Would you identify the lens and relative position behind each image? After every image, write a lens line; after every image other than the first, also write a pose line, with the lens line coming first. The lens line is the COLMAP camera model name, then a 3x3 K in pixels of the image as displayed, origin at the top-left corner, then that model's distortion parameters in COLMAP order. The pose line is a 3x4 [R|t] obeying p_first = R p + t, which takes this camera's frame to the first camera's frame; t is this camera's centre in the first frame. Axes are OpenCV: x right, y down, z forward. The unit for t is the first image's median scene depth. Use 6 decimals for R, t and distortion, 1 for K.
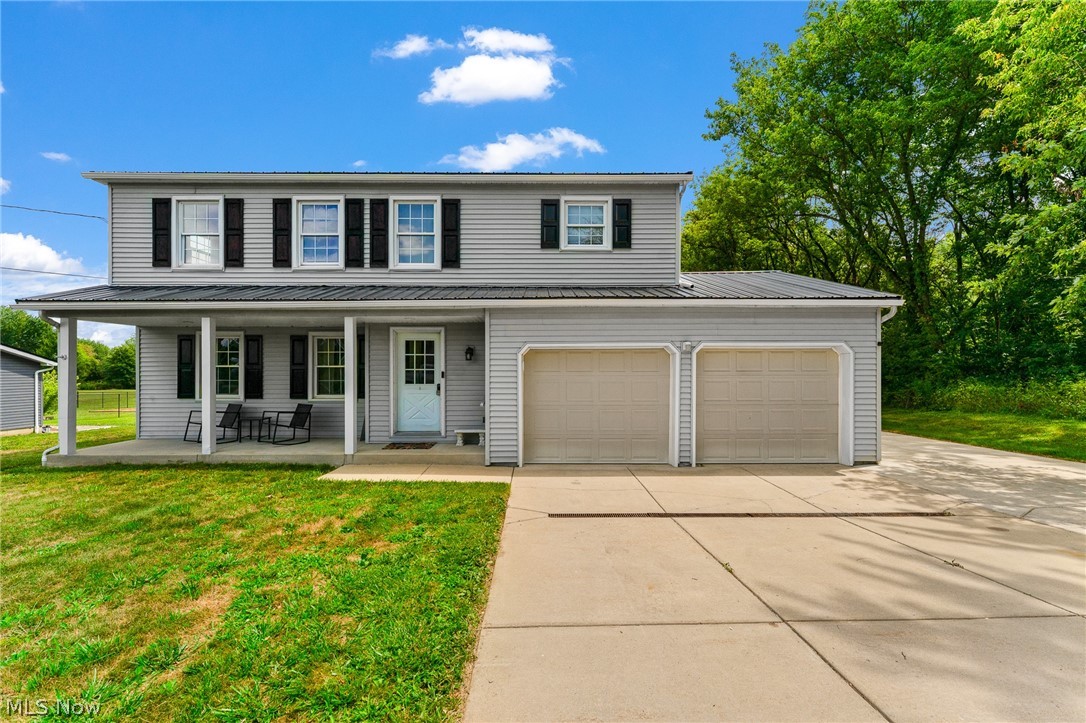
lens RADIAL K [[484.8, 0, 543.1], [0, 484.8, 365.8], [0, 0, 1]] dist [0.010095, -0.000700]
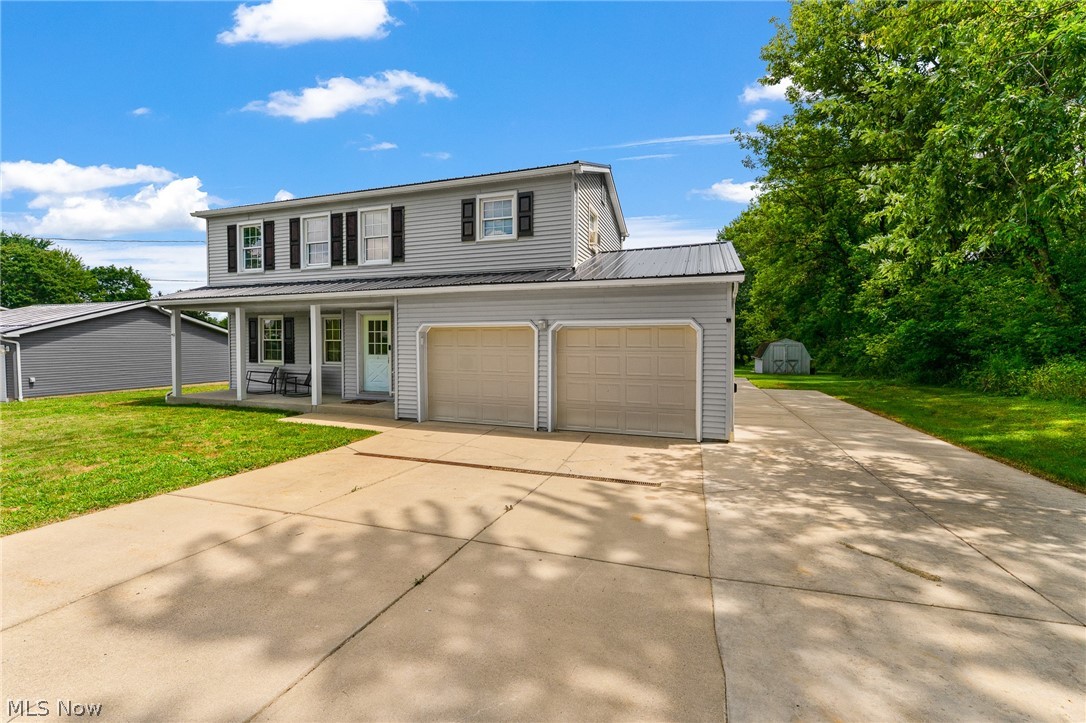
lens RADIAL K [[461.7, 0, 543.8], [0, 461.7, 359.5], [0, 0, 1]] dist [-0.002280, 0.000316]
pose [[0.941704, 0.018504, -0.335934, 0.567341], [-0.005753, 0.999226, 0.038915, -0.000013], [0.336394, -0.034714, 0.941081, -0.000215]]
